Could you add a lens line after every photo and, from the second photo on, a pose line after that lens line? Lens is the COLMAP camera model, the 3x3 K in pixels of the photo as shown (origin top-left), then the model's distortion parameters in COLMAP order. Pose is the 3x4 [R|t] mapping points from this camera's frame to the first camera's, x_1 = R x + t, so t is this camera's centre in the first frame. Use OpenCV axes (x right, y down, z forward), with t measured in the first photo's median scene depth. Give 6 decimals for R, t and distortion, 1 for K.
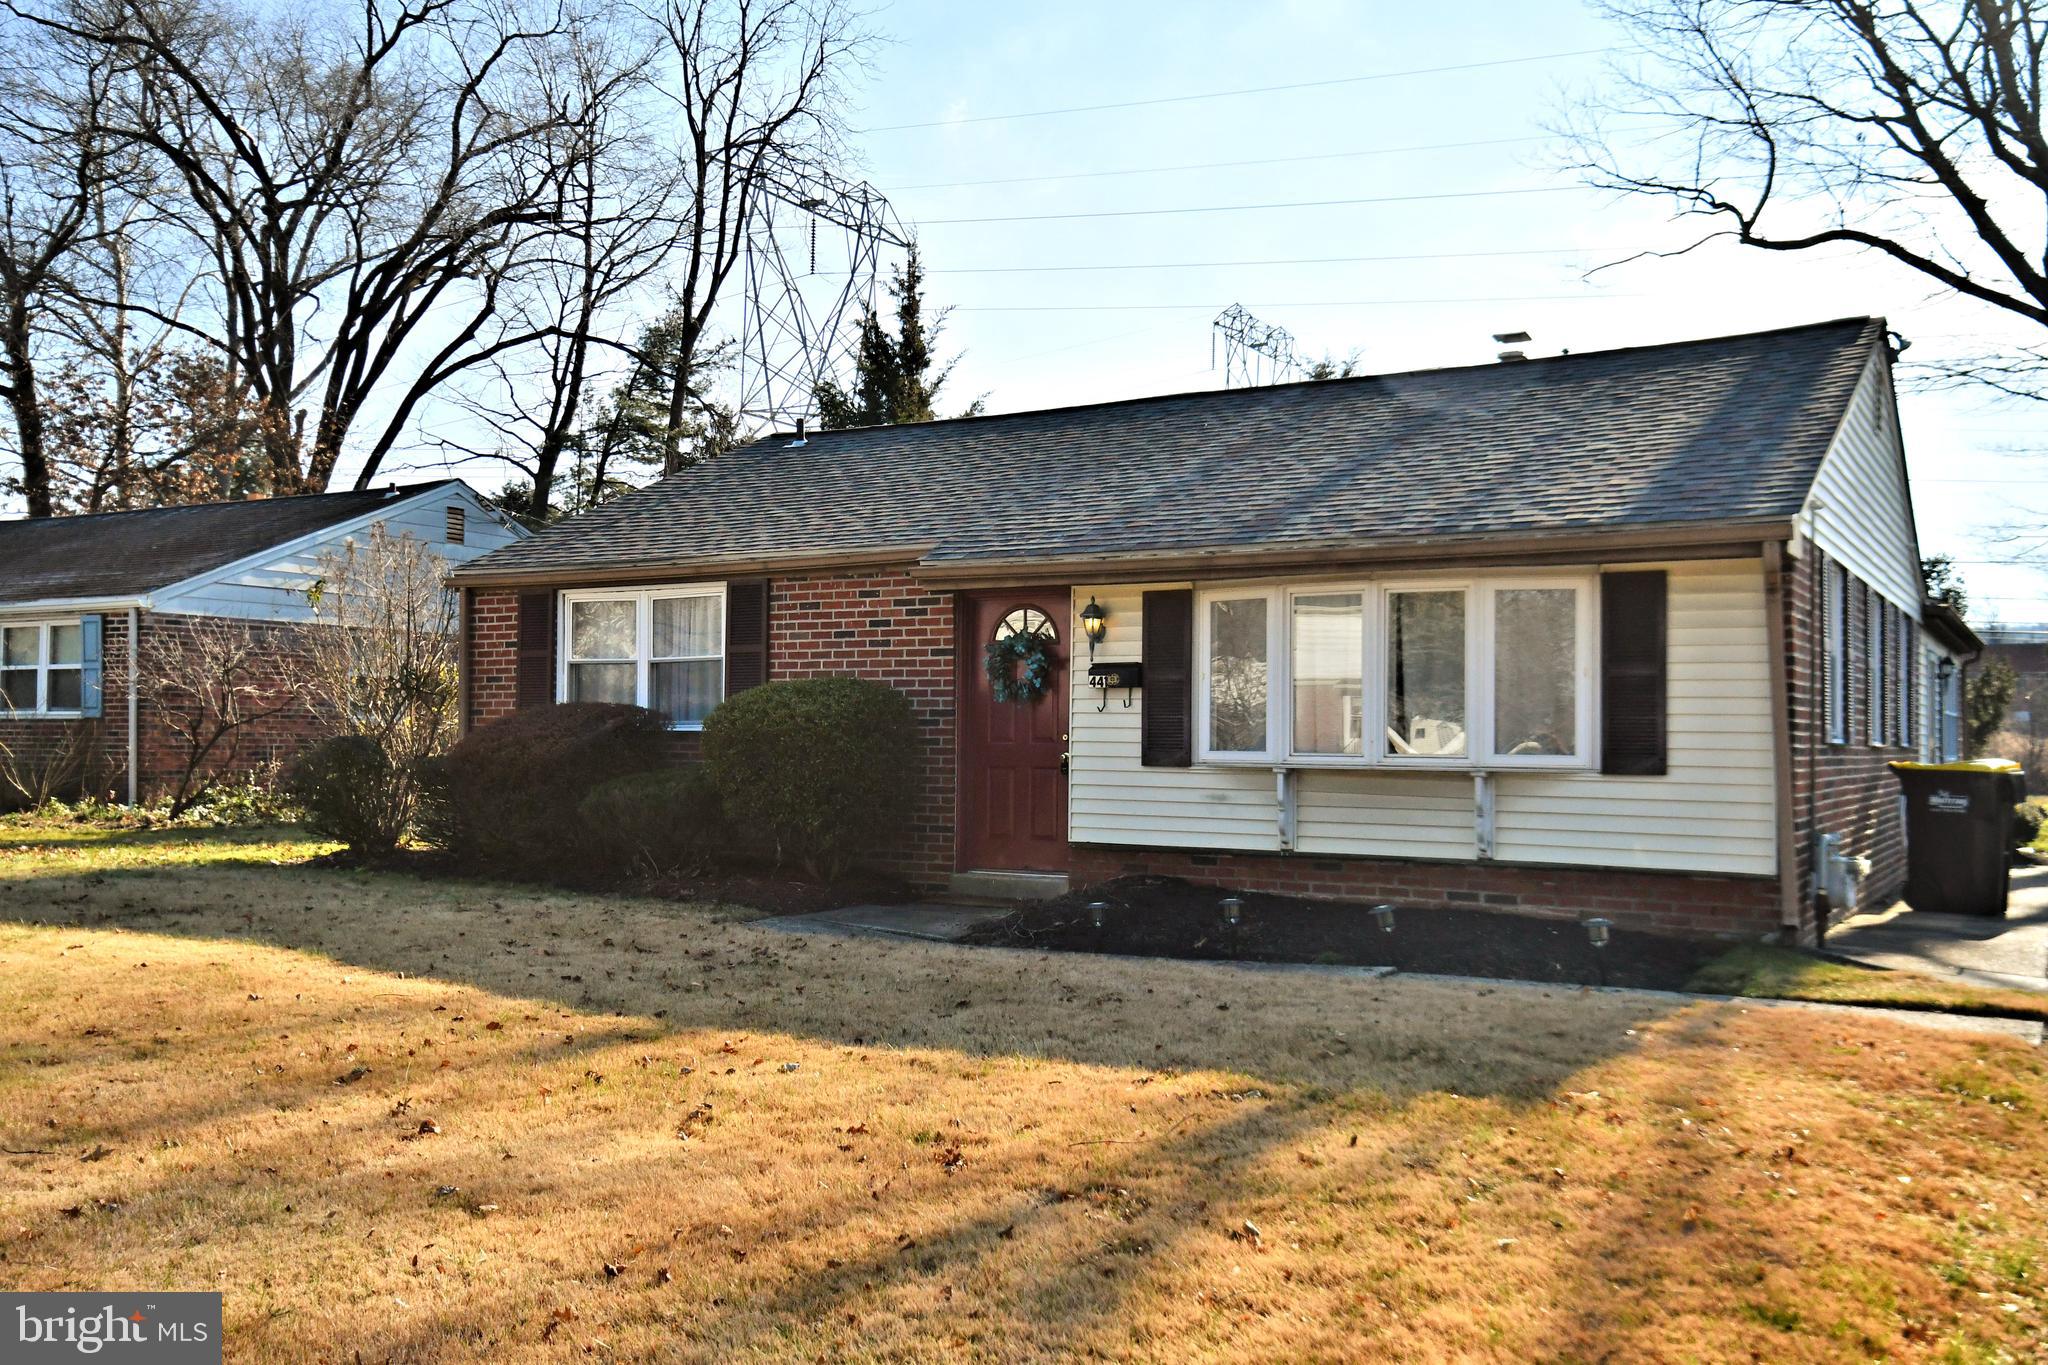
lens RADIAL K [[1820.4, 0, 1040.8], [0, 1820.4, 661.4], [0, 0, 1]] dist [0.070925, 0.003577]
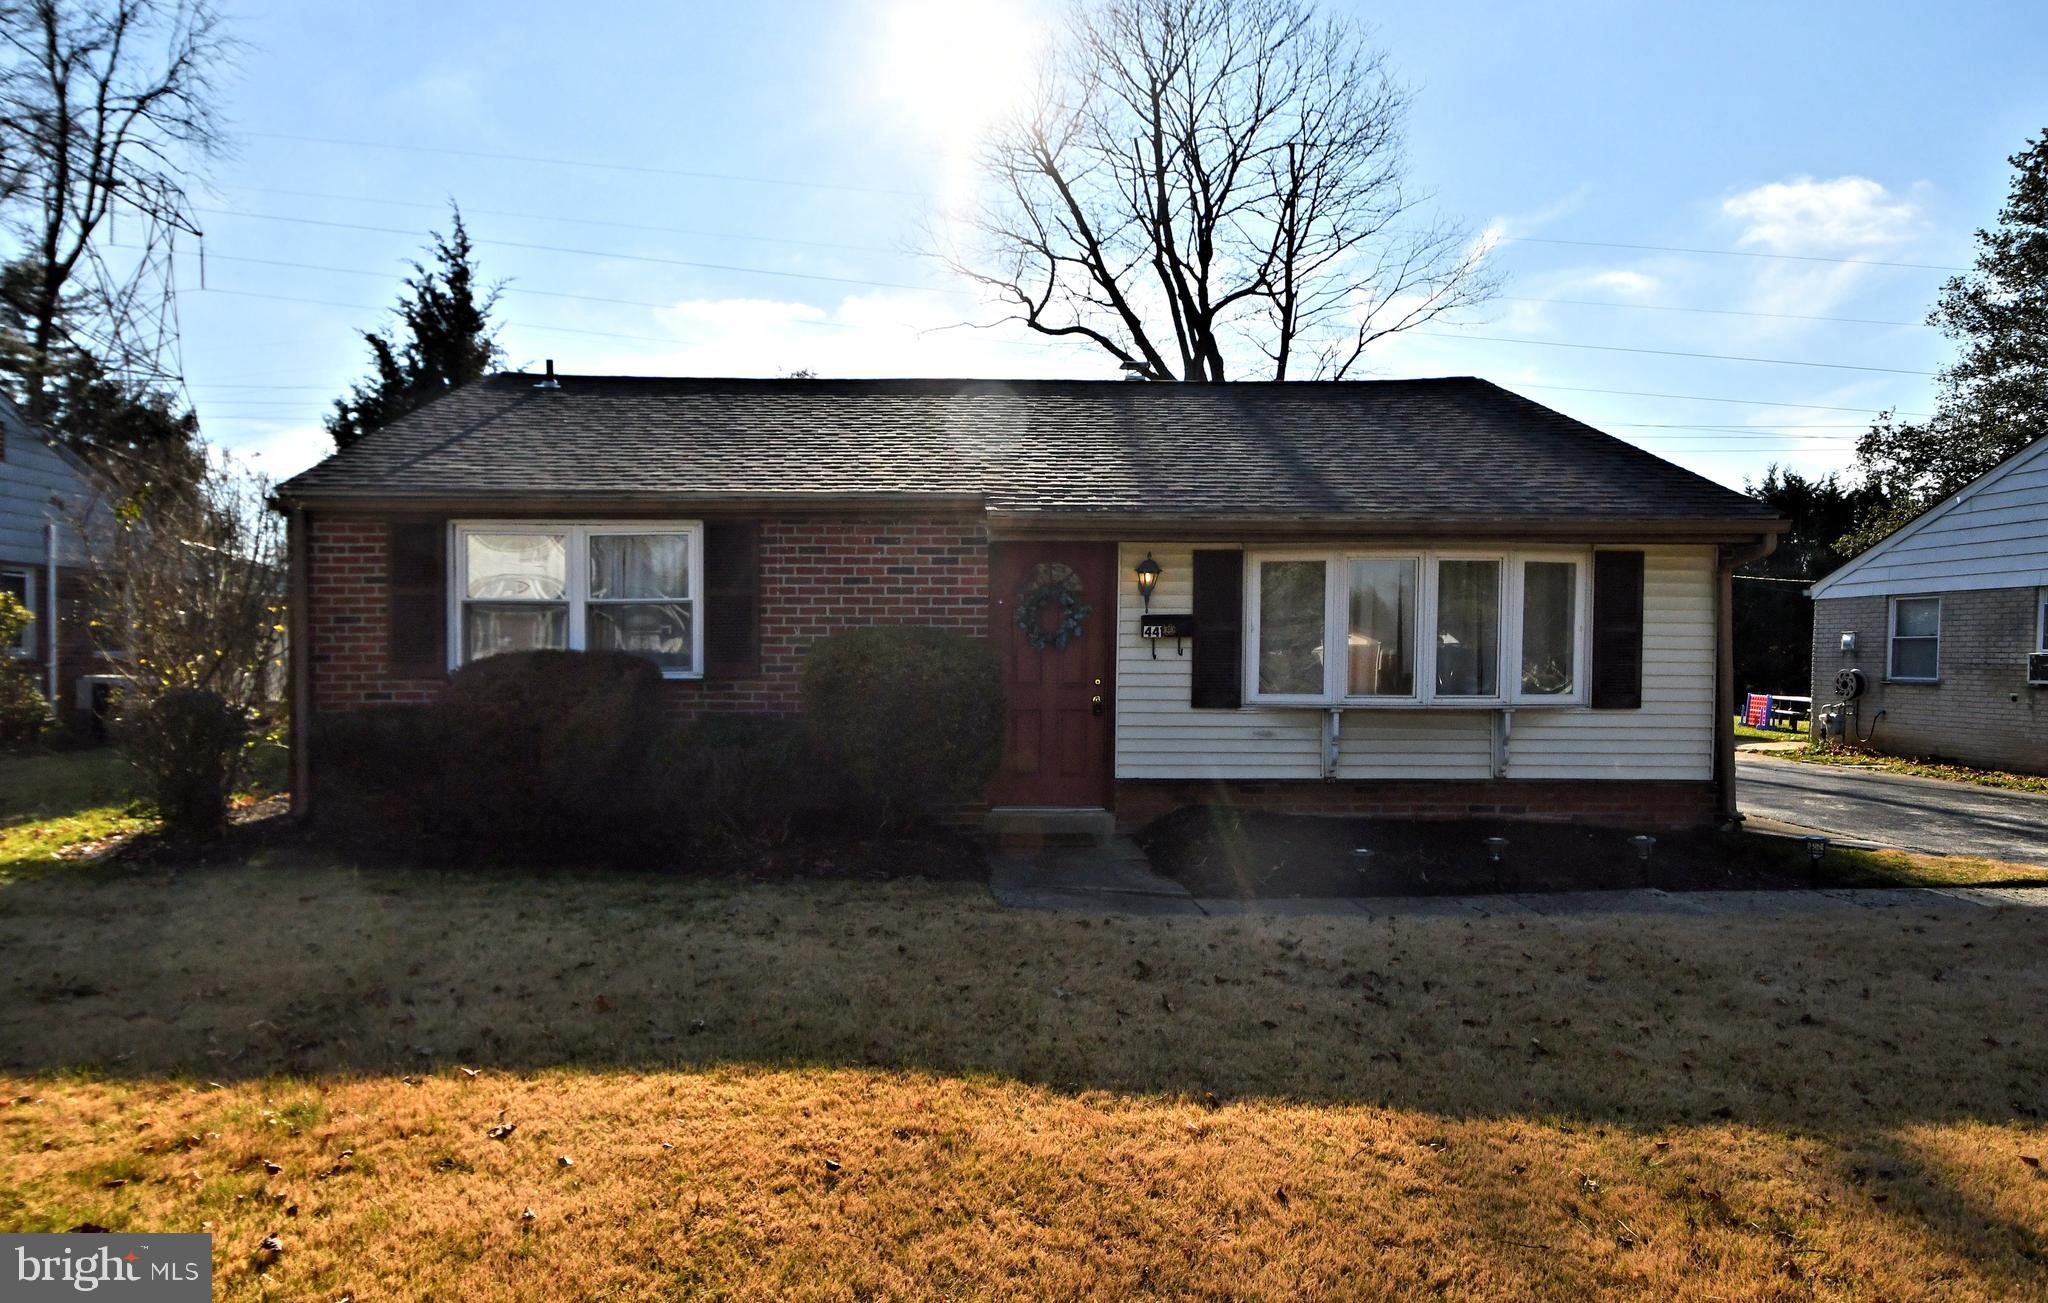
lens RADIAL K [[1173.2, 0, 1004.0], [0, 1173.2, 668.7], [0, 0, 1]] dist [0.006202, -0.007887]
pose [[0.842609, -0.018572, 0.538206, -0.388231], [-0.017702, 0.997910, 0.062150, -0.008112], [-0.538235, -0.061895, 0.840519, 0.422214]]
